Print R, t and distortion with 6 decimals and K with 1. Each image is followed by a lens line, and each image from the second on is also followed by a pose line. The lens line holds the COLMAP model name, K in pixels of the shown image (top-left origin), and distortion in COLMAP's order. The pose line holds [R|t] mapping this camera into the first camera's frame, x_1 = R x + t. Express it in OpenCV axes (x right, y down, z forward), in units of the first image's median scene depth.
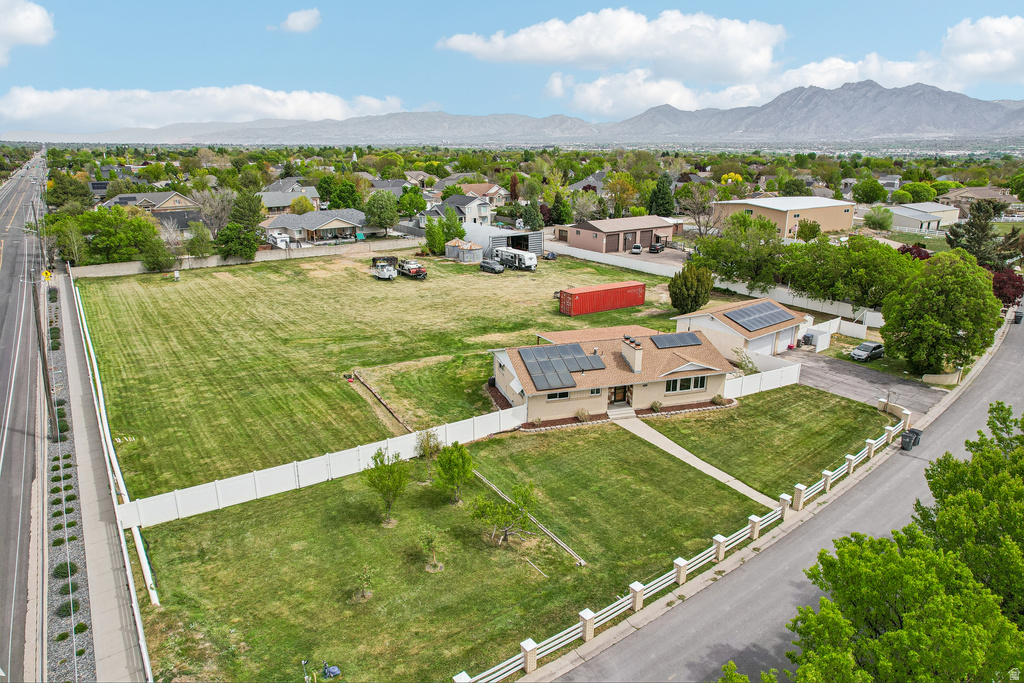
lens RADIAL K [[654.5, 0, 517.7], [0, 654.5, 339.1], [0, 0, 1]] dist [-0.065397, 0.061831]
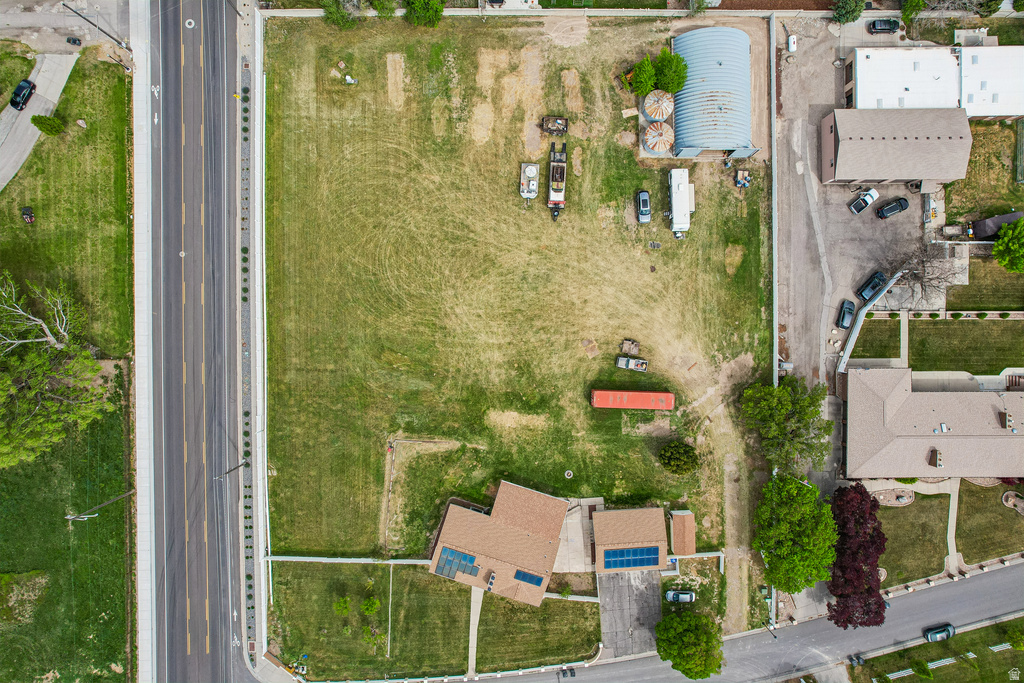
lens RADIAL K [[654.5, 0, 517.7], [0, 654.5, 339.1], [0, 0, 1]] dist [-0.065397, 0.061831]
pose [[0.819753, 0.572558, 0.013495, -0.180027], [-0.169996, 0.220754, 0.960400, -1.827613], [0.546906, -0.789586, 0.278296, 0.997165]]
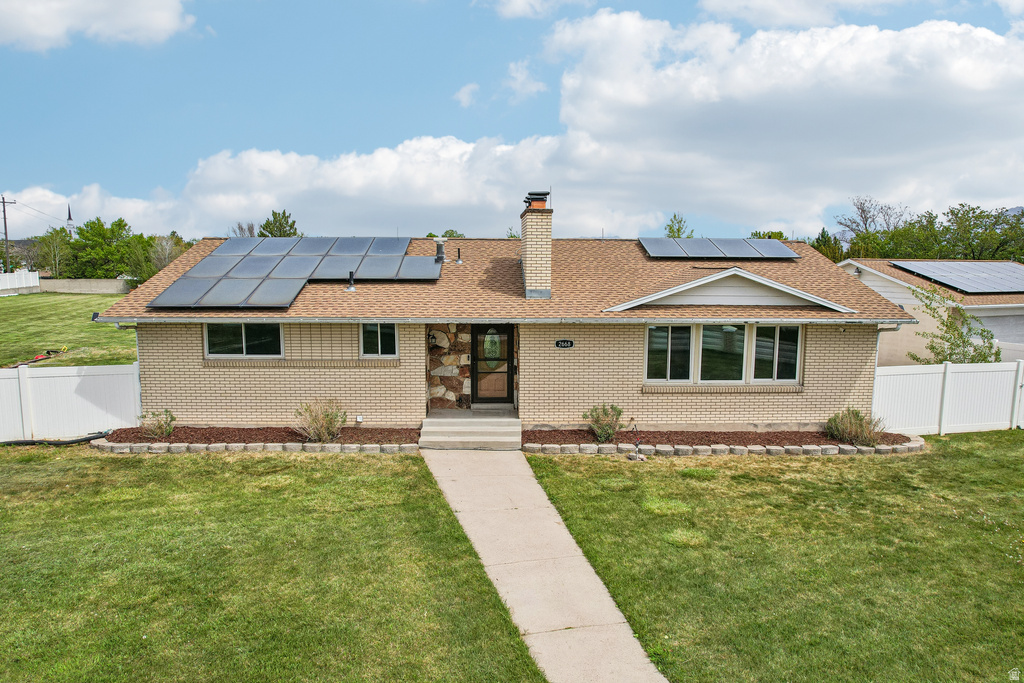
lens RADIAL K [[664.3, 0, 512.0], [0, 664.3, 341.5], [0, 0, 1]] dist [-0.045301, 0.001532]
pose [[0.965587, 0.041073, -0.256815, 0.228134], [-0.087022, 0.981558, -0.170207, 0.112257], [0.245088, 0.186698, 0.951355, 0.658637]]
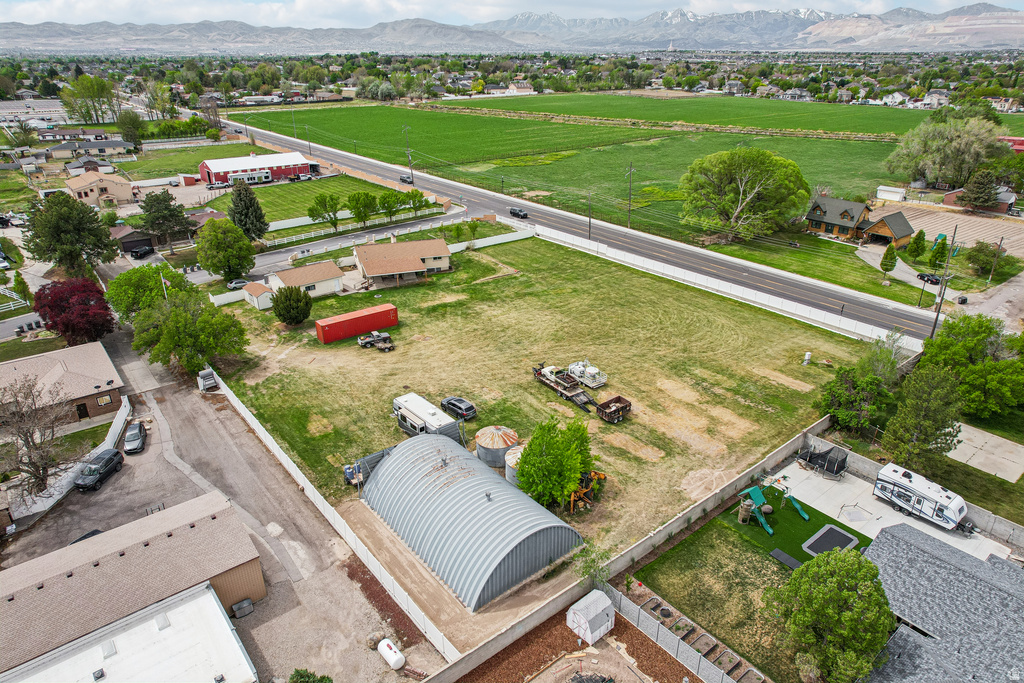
lens RADIAL K [[654.5, 0, 517.7], [0, 654.5, 339.1], [0, 0, 1]] dist [-0.065397, 0.061831]
pose [[-0.997175, 0.022127, -0.071780, -0.108540], [-0.029953, 0.759211, 0.650156, -1.252431], [0.068882, 0.650469, -0.756403, 2.970052]]
